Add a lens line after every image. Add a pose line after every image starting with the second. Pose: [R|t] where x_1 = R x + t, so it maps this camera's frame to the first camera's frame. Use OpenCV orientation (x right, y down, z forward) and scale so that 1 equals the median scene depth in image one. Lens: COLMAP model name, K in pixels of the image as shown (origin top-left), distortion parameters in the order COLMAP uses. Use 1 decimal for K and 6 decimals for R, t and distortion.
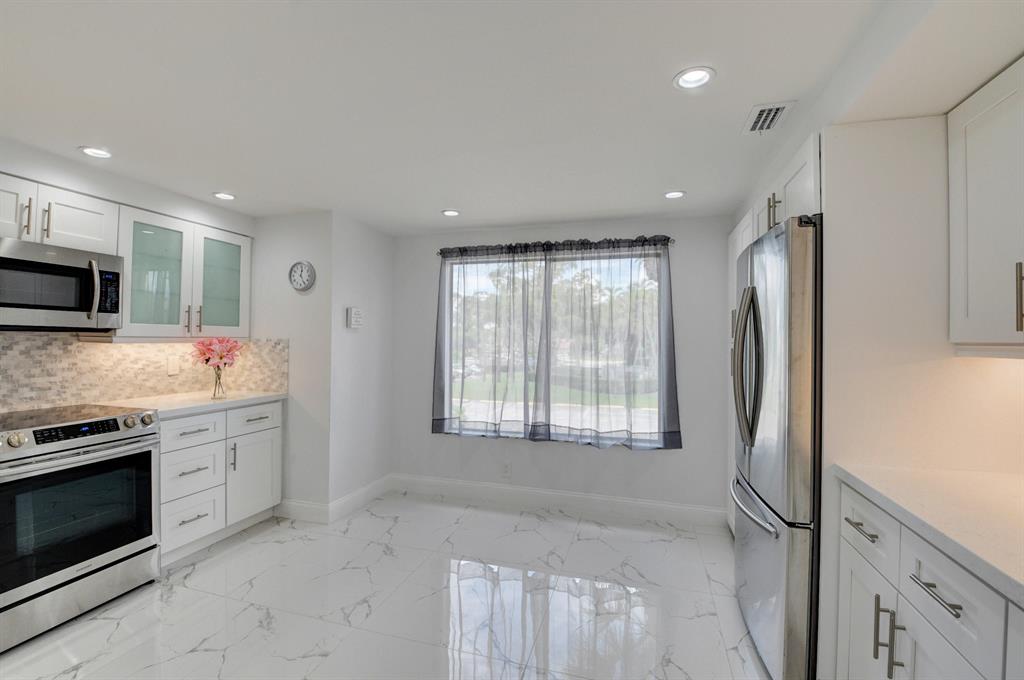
lens RADIAL K [[449.0, 0, 512.8], [0, 449.0, 336.4], [0, 0, 1]] dist [0.009969, -0.025650]
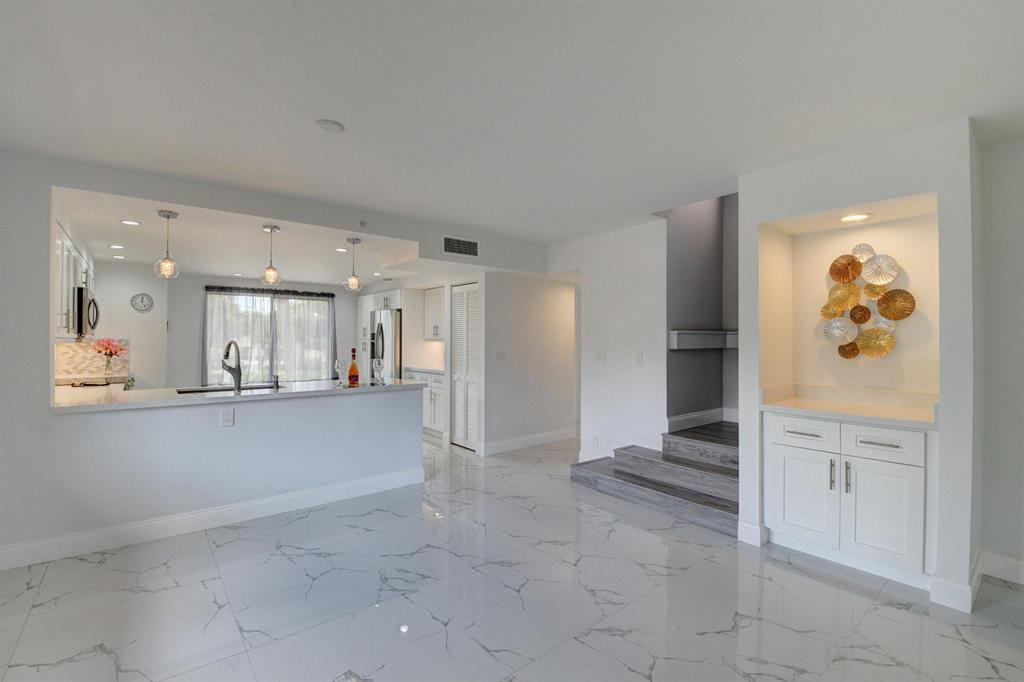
lens RADIAL K [[450.3, 0, 510.7], [0, 450.3, 338.2], [0, 0, 1]] dist [0.020278, -0.030505]
pose [[0.567680, -0.007013, 0.823220, -1.065767], [-0.003176, 0.999938, 0.010708, -0.019630], [-0.823243, -0.008693, 0.567622, -1.084814]]
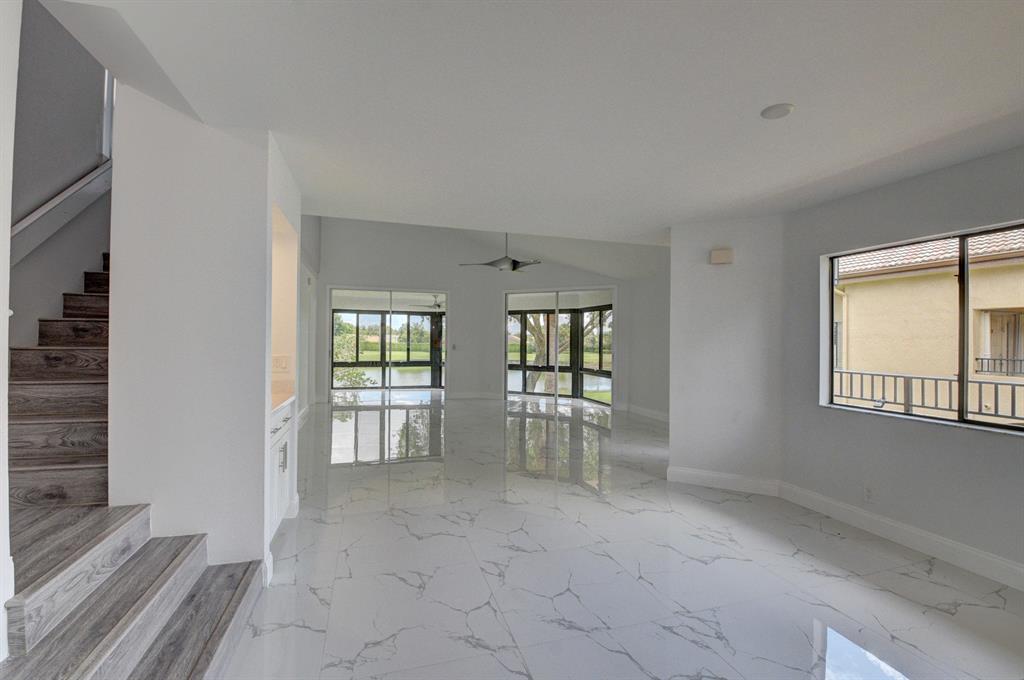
lens RADIAL K [[450.9, 0, 513.7], [0, 450.9, 336.7], [0, 0, 1]] dist [0.001412, -0.011567]
pose [[-0.836621, -0.022111, -0.547336, 0.018947], [-0.014017, 0.999722, -0.018960, 0.000388], [0.547603, -0.008191, -0.836698, -0.119737]]
